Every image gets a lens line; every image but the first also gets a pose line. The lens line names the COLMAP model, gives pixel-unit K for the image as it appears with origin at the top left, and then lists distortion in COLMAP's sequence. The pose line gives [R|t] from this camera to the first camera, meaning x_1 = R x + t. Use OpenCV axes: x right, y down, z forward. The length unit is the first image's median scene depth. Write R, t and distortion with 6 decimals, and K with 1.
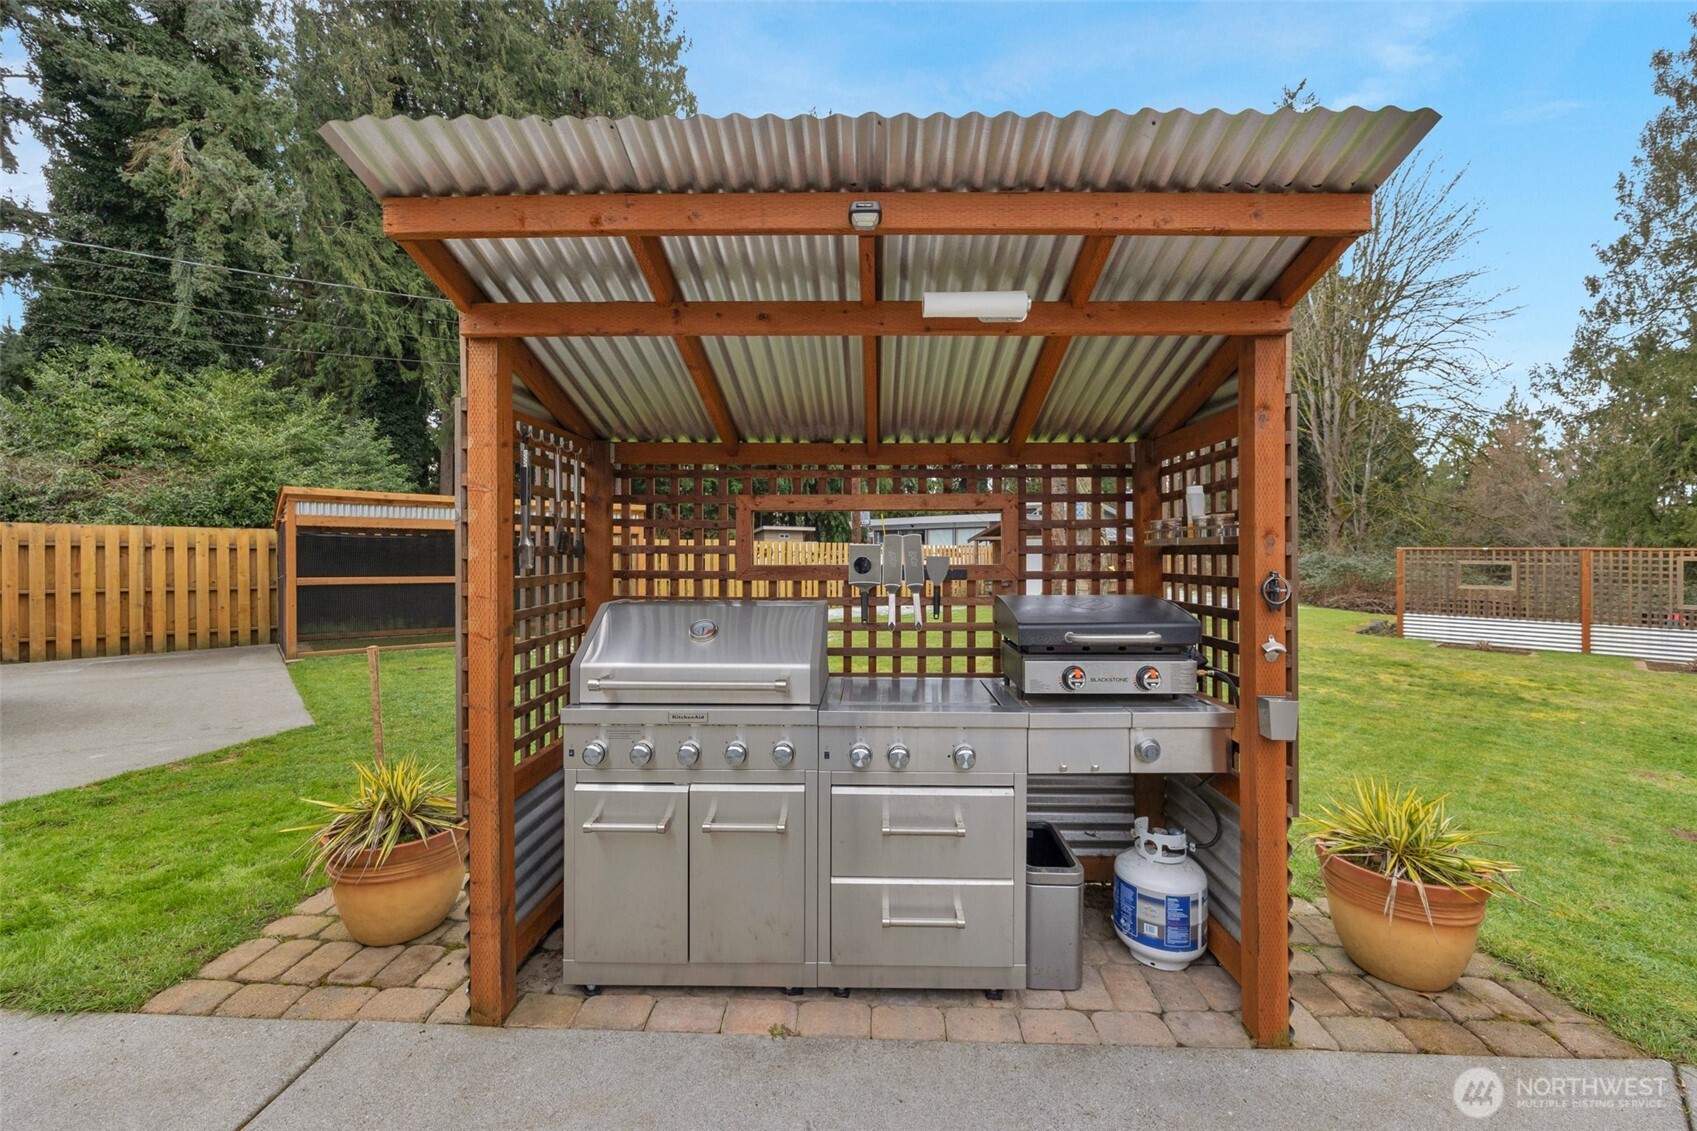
lens RADIAL K [[662.0, 0, 834.3], [0, 662.0, 552.3], [0, 0, 1]] dist [-0.008797, 0.000159]
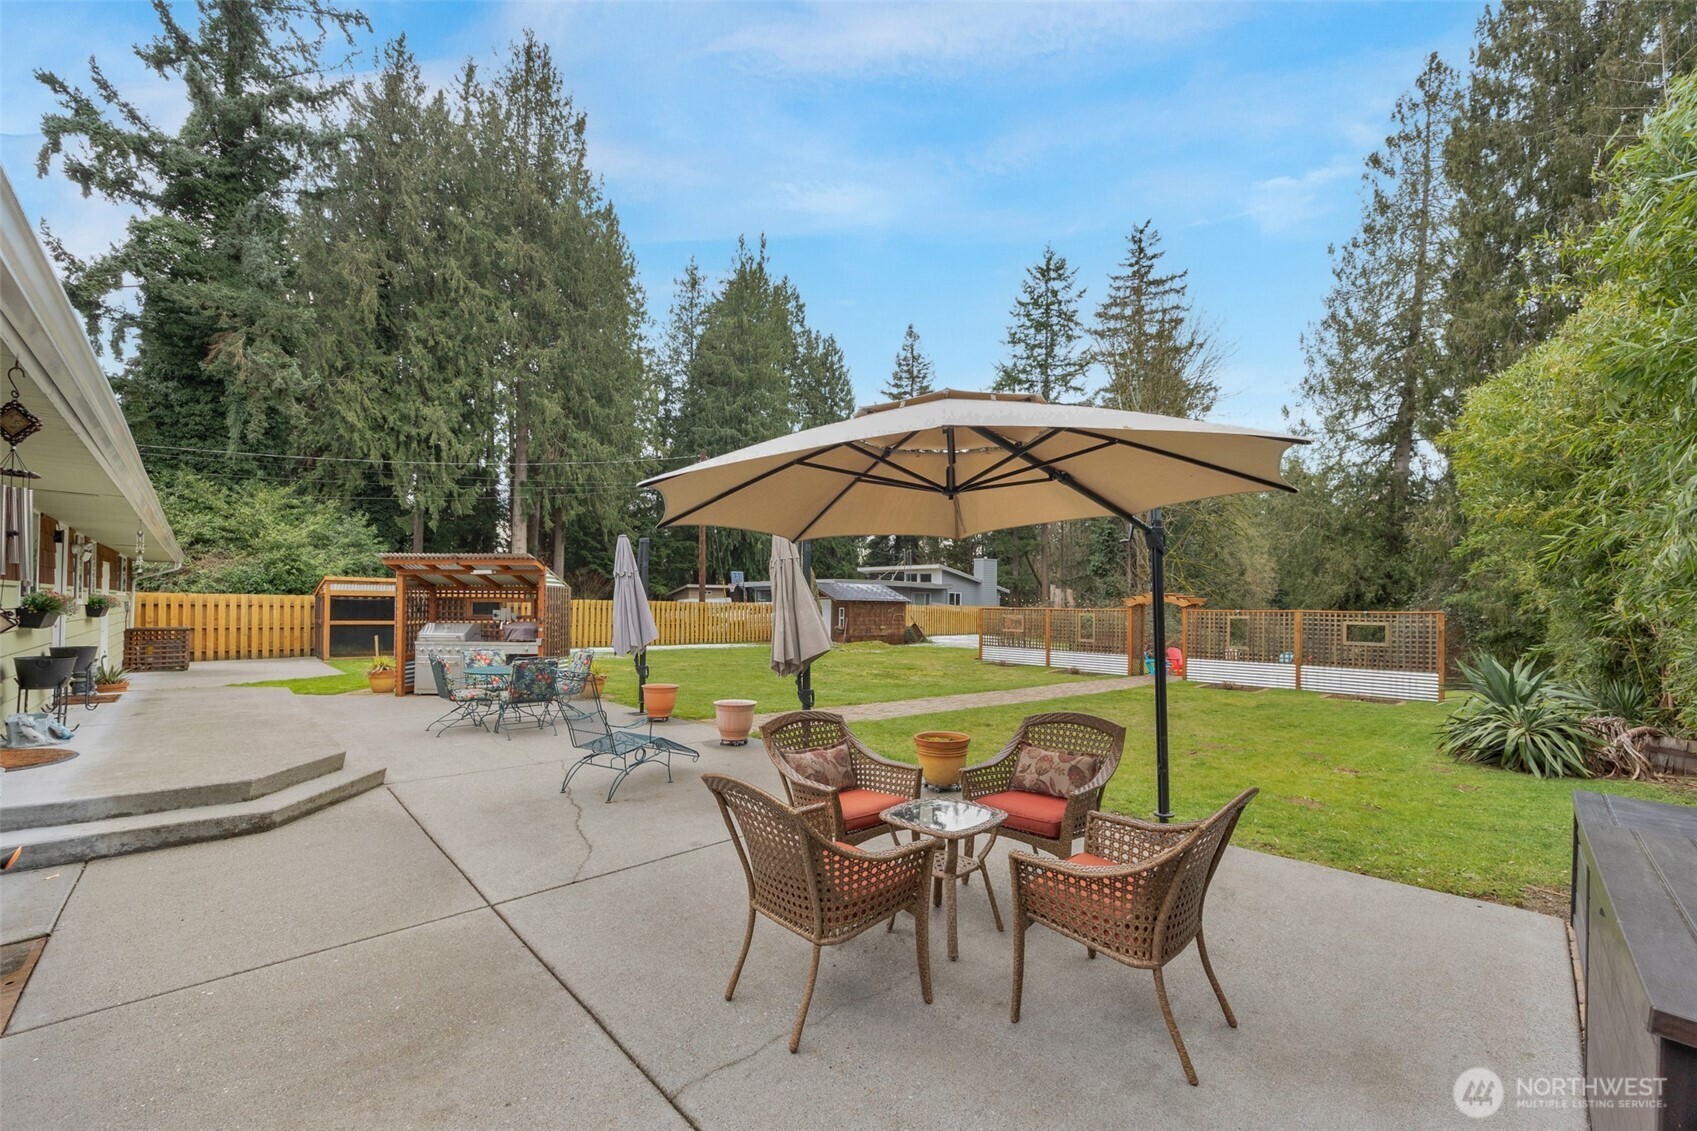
lens RADIAL K [[662.0, 0, 851.9], [0, 662.0, 601.5], [0, 0, 1]] dist [-0.008797, 0.000159]
pose [[0.999292, 0.005541, 0.037203, 0.406138], [-0.005325, 0.999968, -0.005904, -0.010309], [-0.037235, 0.005702, 0.999290, -0.616834]]
